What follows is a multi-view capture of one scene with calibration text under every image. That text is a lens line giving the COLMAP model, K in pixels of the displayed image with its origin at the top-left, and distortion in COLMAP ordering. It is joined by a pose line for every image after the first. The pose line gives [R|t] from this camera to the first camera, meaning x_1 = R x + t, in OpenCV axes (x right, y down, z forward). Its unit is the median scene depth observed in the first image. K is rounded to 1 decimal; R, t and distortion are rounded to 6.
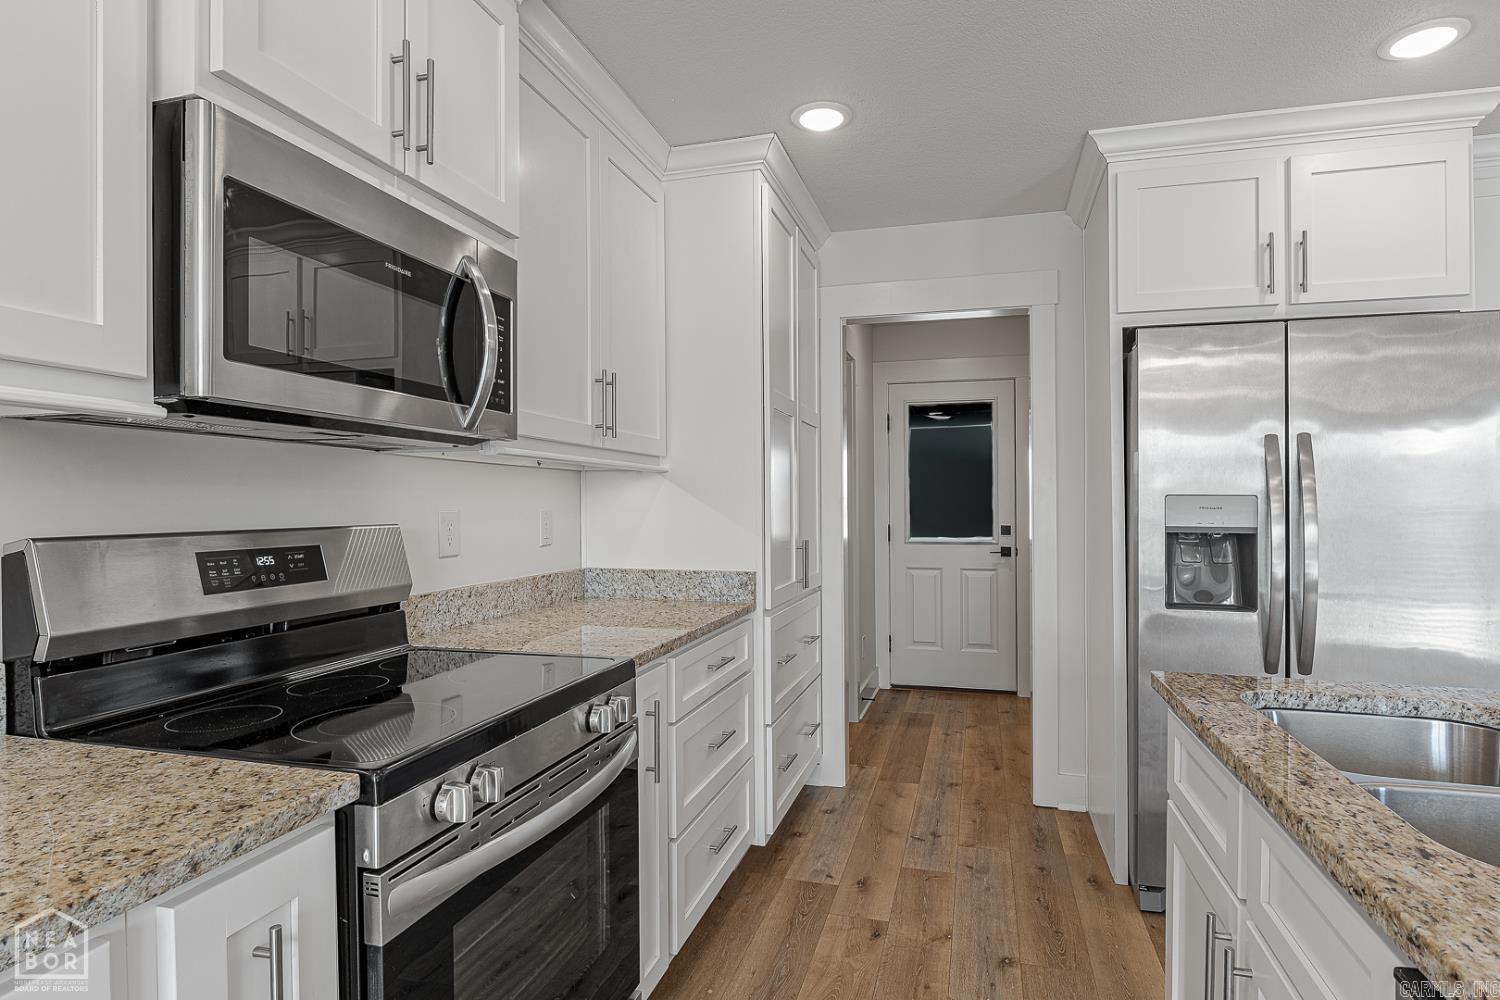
lens RADIAL K [[803.4, 0, 755.4], [0, 803.4, 502.4], [0, 0, 1]] dist [-0.003330, -0.001572]
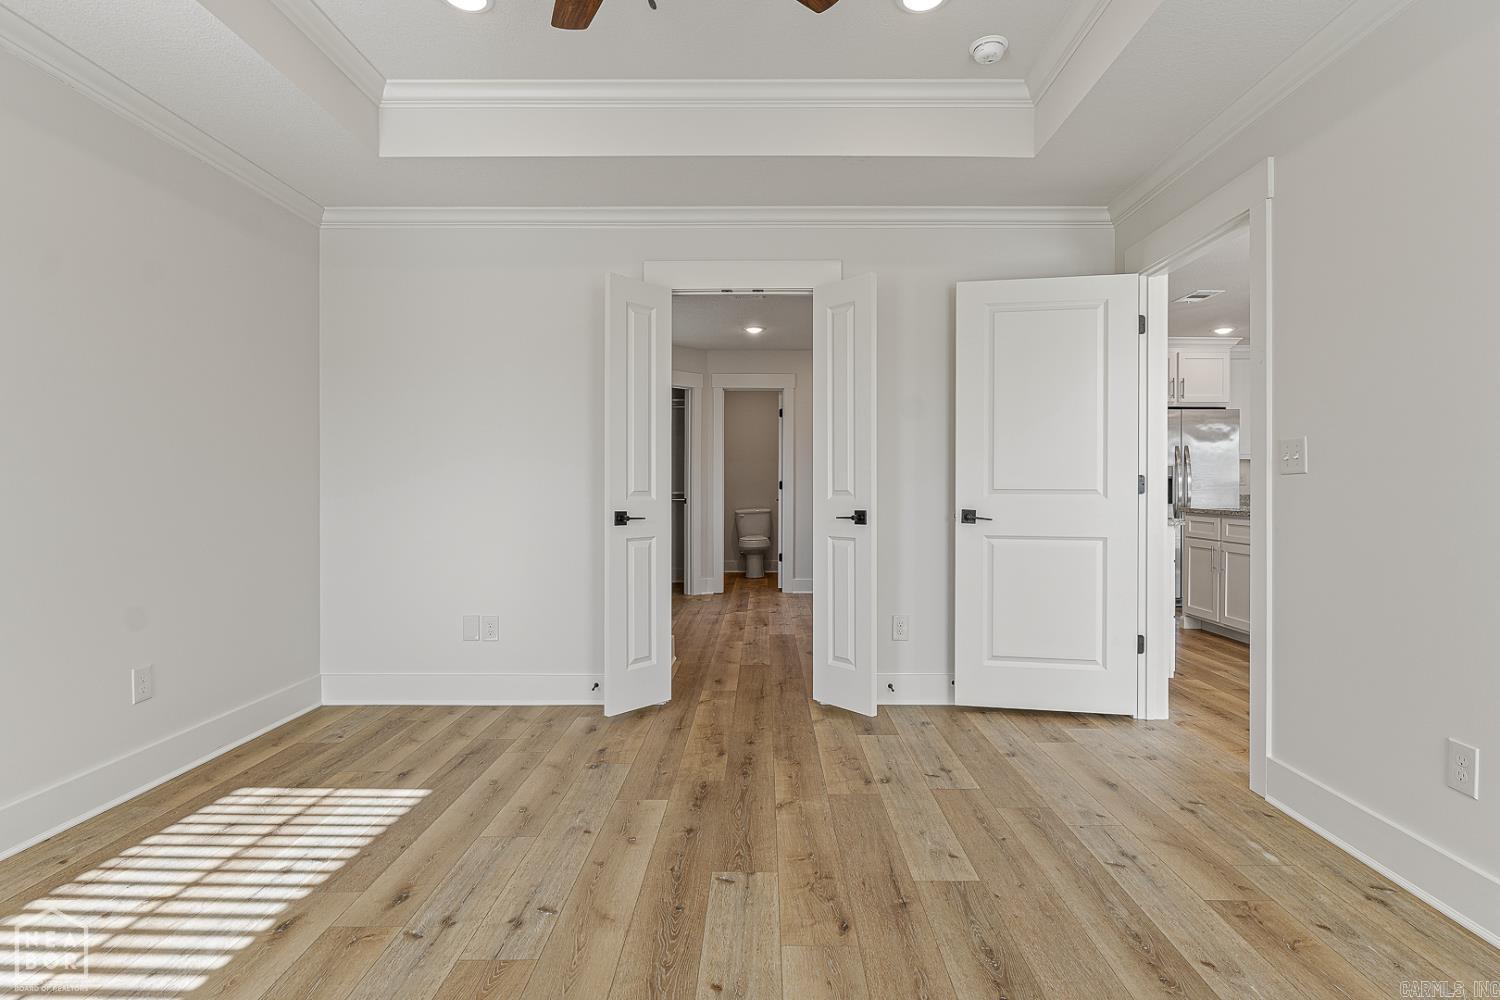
lens RADIAL K [[763.1, 0, 770.0], [0, 763.1, 483.1], [0, 0, 1]] dist [0.000540, 0.000140]
pose [[0.960465, 0.005780, 0.278342, -1.653391], [-0.004837, 0.999980, -0.004073, 0.075507], [-0.278360, 0.002566, 0.960473, -1.360448]]
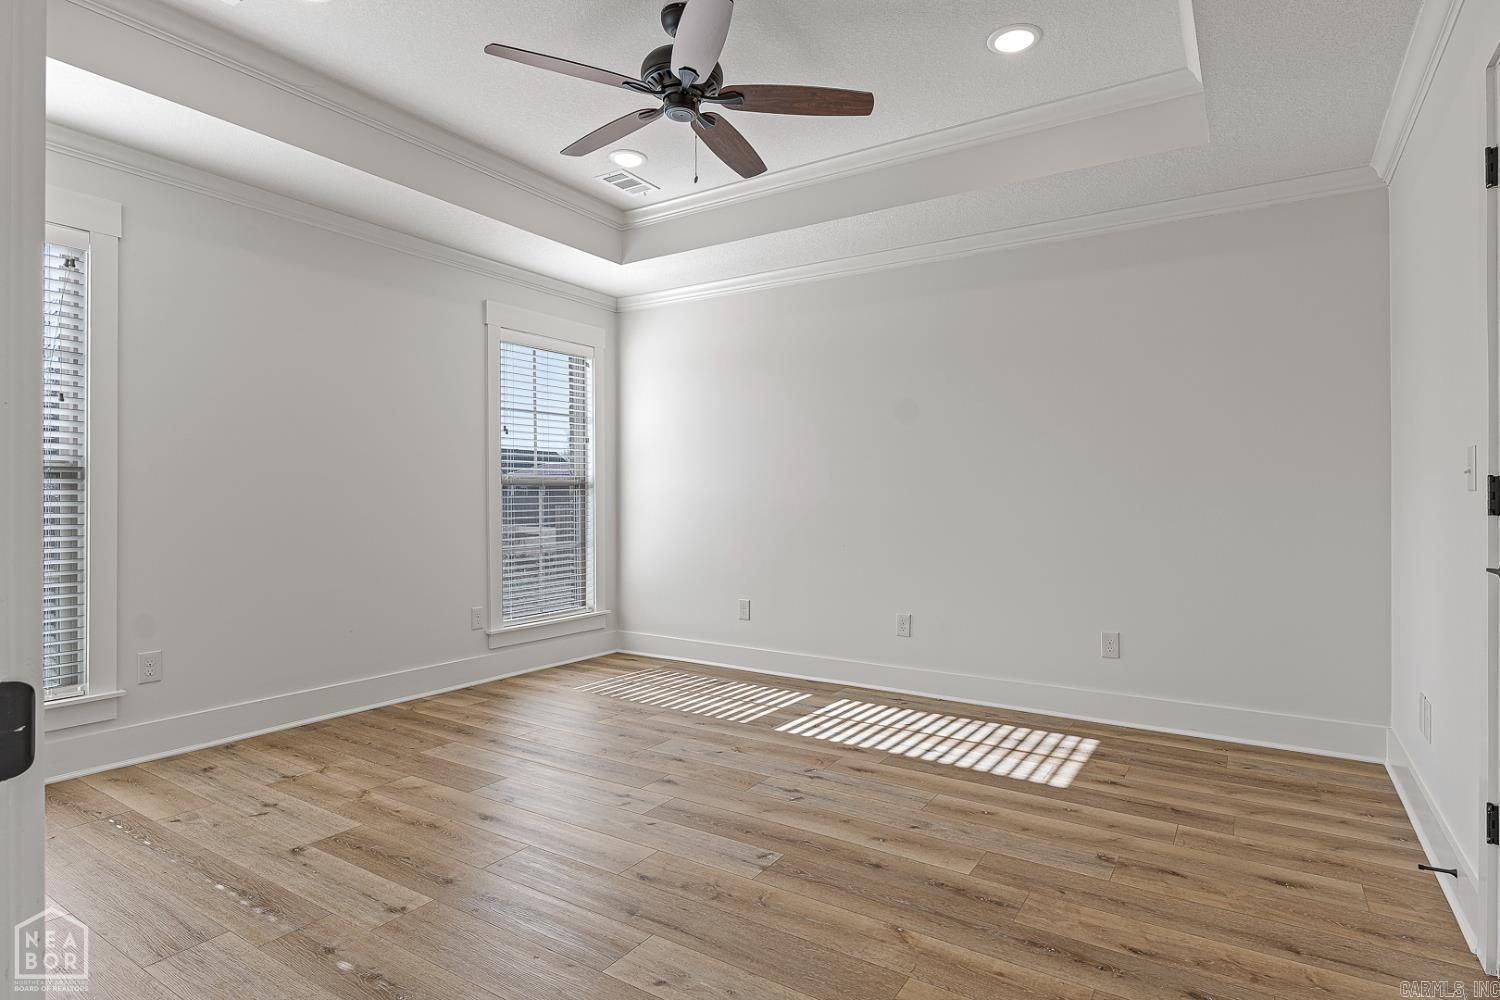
lens RADIAL K [[789.3, 0, 751.2], [0, 789.3, 492.7], [0, 0, 1]] dist [-0.013225, 0.000437]
pose [[-0.296402, -0.002513, -0.955060, -0.482066], [-0.000663, 0.999997, -0.002426, 0.071567], [0.955063, -0.000086, -0.296403, -0.208216]]
